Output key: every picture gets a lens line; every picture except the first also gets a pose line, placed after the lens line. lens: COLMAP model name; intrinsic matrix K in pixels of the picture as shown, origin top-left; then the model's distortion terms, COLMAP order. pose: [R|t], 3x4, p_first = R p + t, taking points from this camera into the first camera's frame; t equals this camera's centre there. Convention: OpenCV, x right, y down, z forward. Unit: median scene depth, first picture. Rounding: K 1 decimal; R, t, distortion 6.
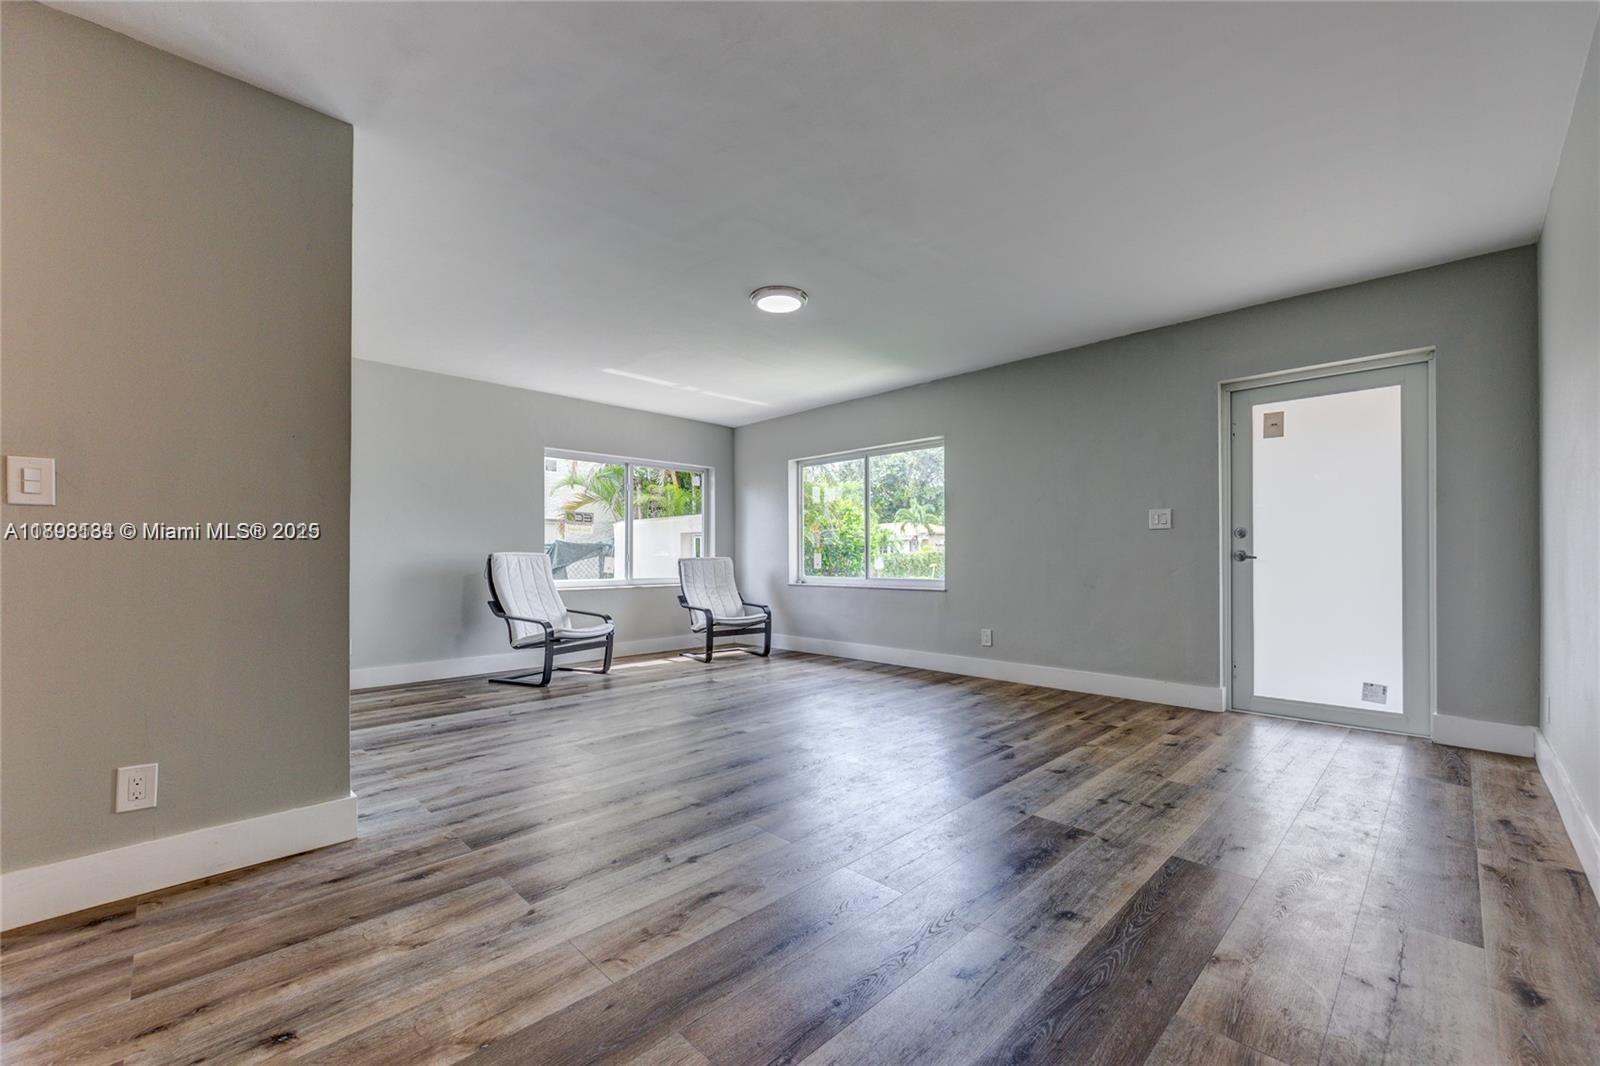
lens RADIAL K [[657.5, 0, 803.6], [0, 657.5, 554.0], [0, 0, 1]] dist [-0.001470, -0.000296]
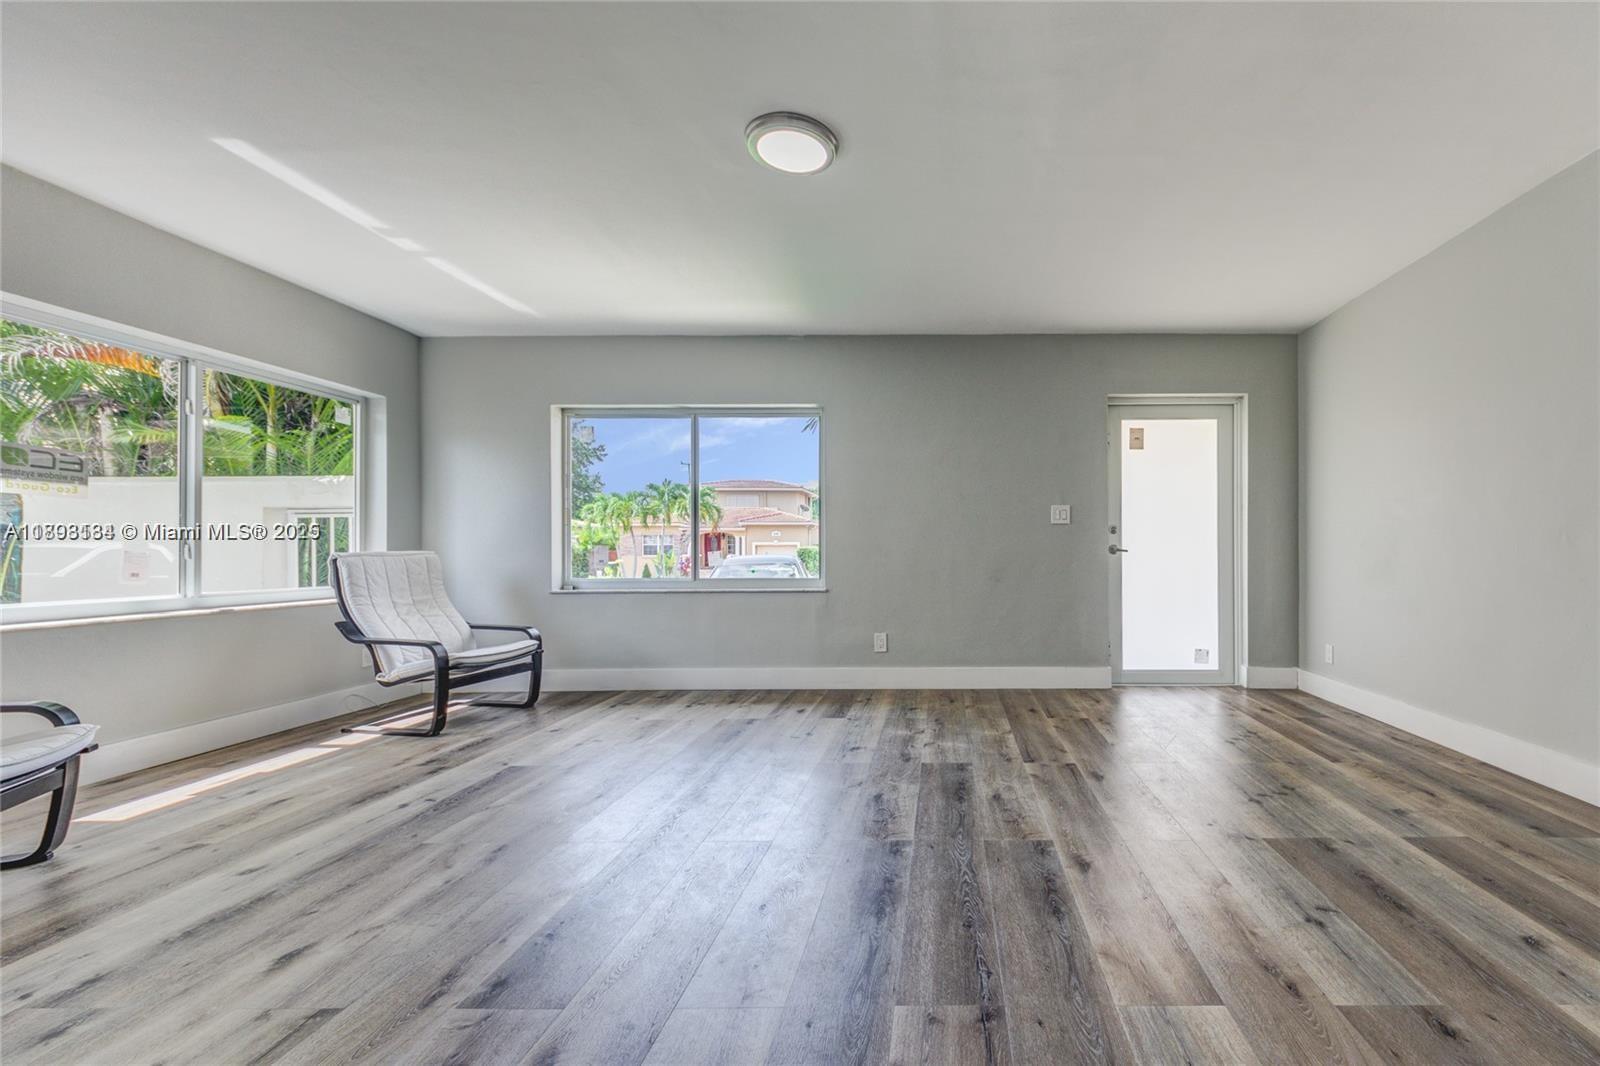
lens RADIAL K [[653.5, 0, 949.1], [0, 653.5, 550.4], [0, 0, 1]] dist [0.009566, -0.003985]
pose [[0.697211, 0.000926, 0.716866, -0.353088], [-0.002603, 0.999996, 0.001240, 0.003687], [-0.716862, -0.002730, 0.697210, 0.410952]]
